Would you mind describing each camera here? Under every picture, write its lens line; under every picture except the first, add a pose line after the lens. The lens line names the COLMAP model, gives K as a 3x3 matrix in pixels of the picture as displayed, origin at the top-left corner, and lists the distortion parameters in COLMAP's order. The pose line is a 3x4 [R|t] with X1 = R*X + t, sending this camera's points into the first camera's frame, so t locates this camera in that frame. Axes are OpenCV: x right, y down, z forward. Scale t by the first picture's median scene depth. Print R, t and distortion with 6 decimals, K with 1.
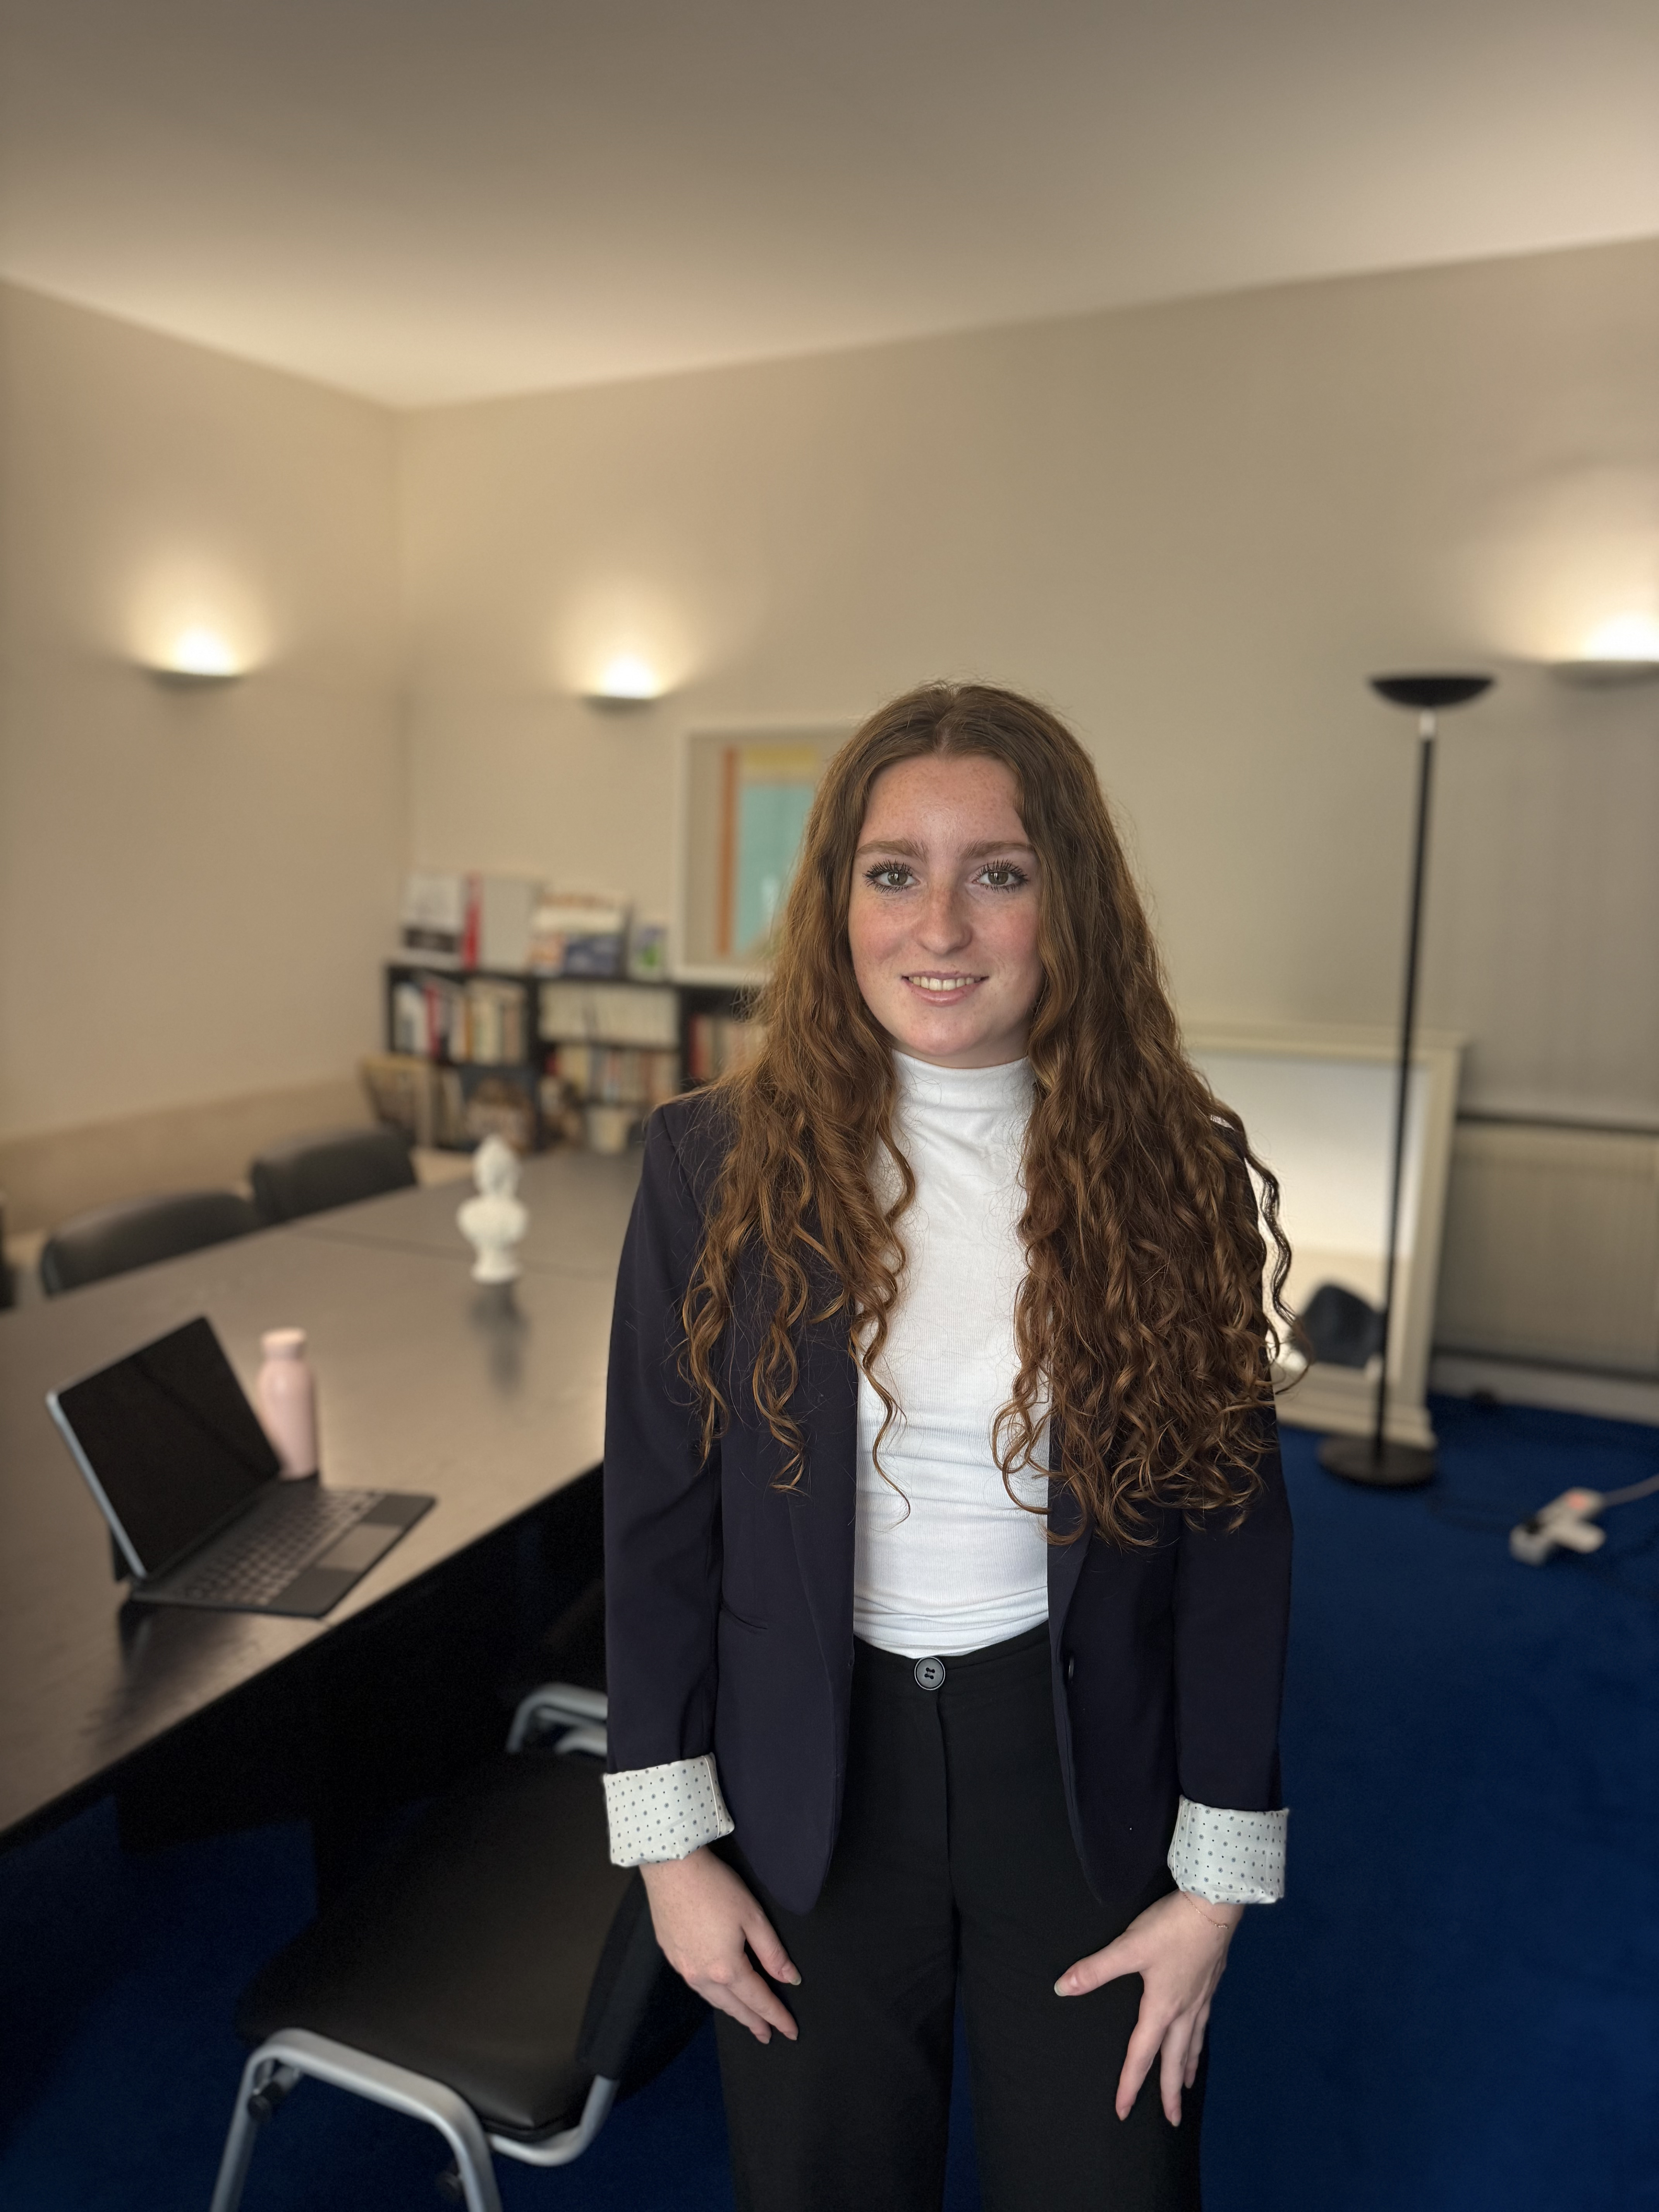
lens RADIAL K [[1514.8, 0, 829.5], [0, 1514.8, 1106.0], [0, 0, 1]] dist [-0.032093, 0.000424]
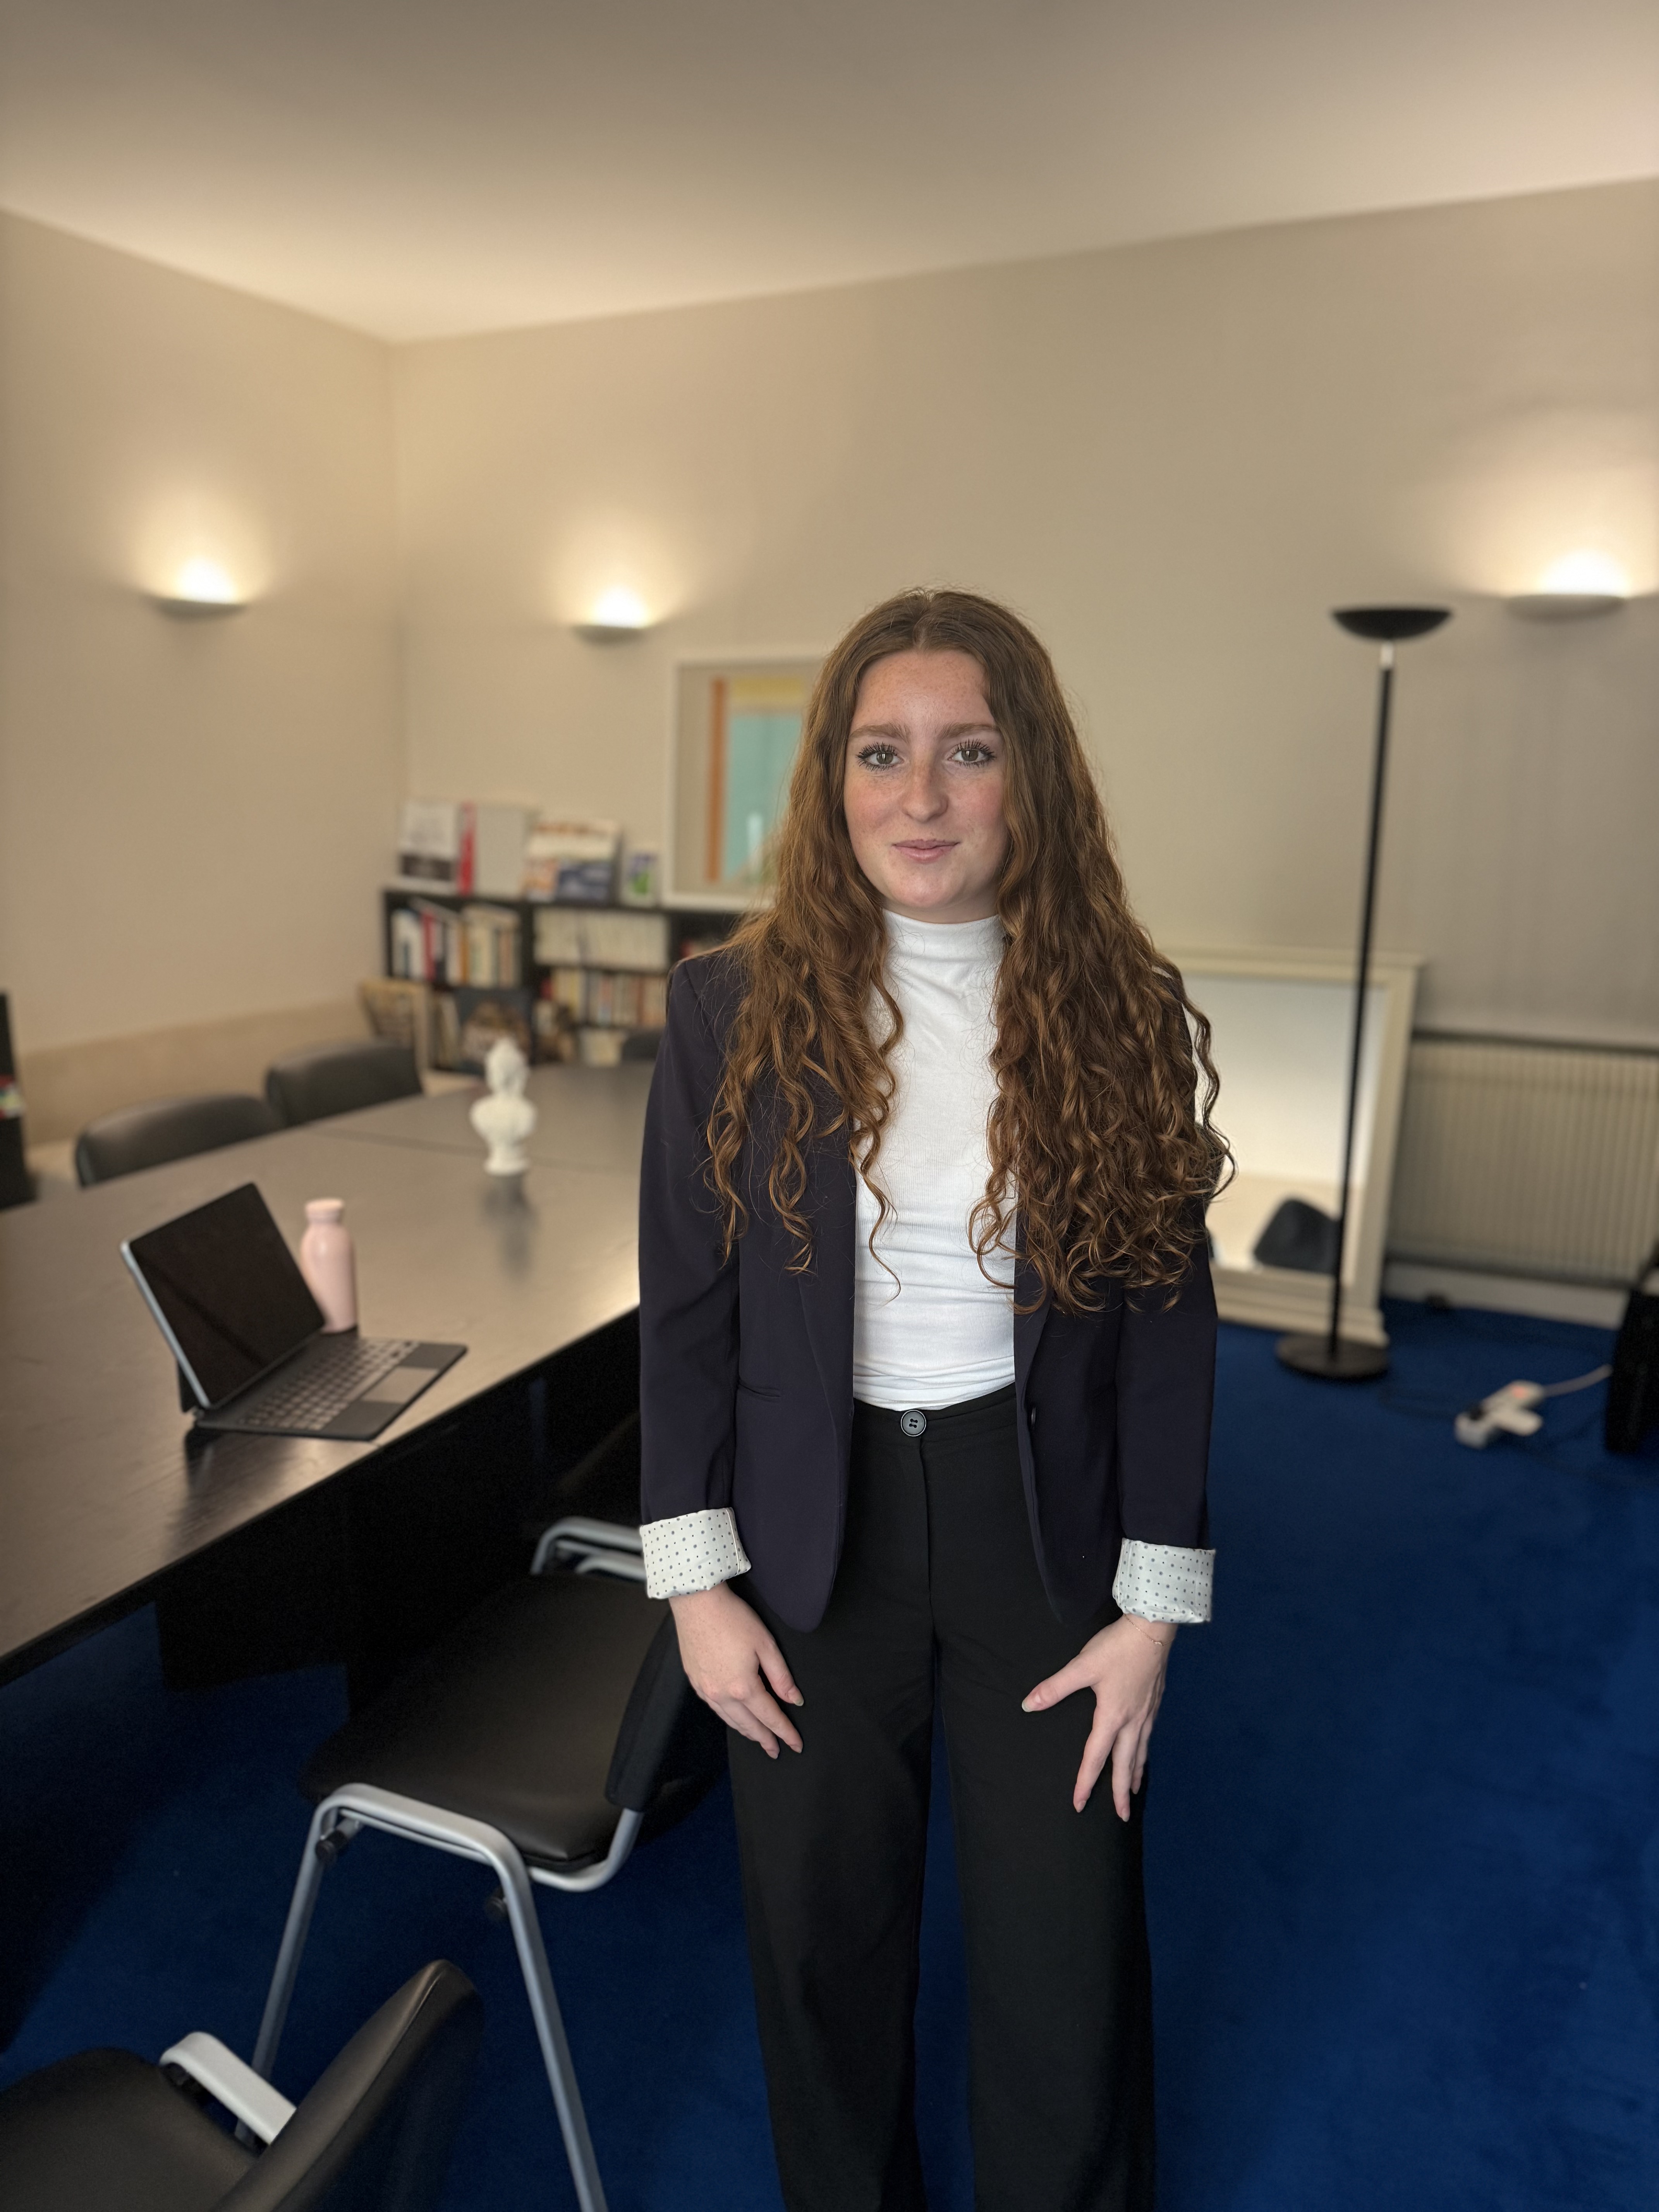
lens RADIAL K [[1567.1, 0, 844.4], [0, 1567.1, 1103.0], [0, 0, 1]] dist [0.006618, 0.000828]
pose [[0.999643, -0.000637, 0.026692, -0.022642], [0.000150, 0.999833, 0.018260, 0.090832], [-0.026700, -0.018249, 0.999477, -0.227729]]
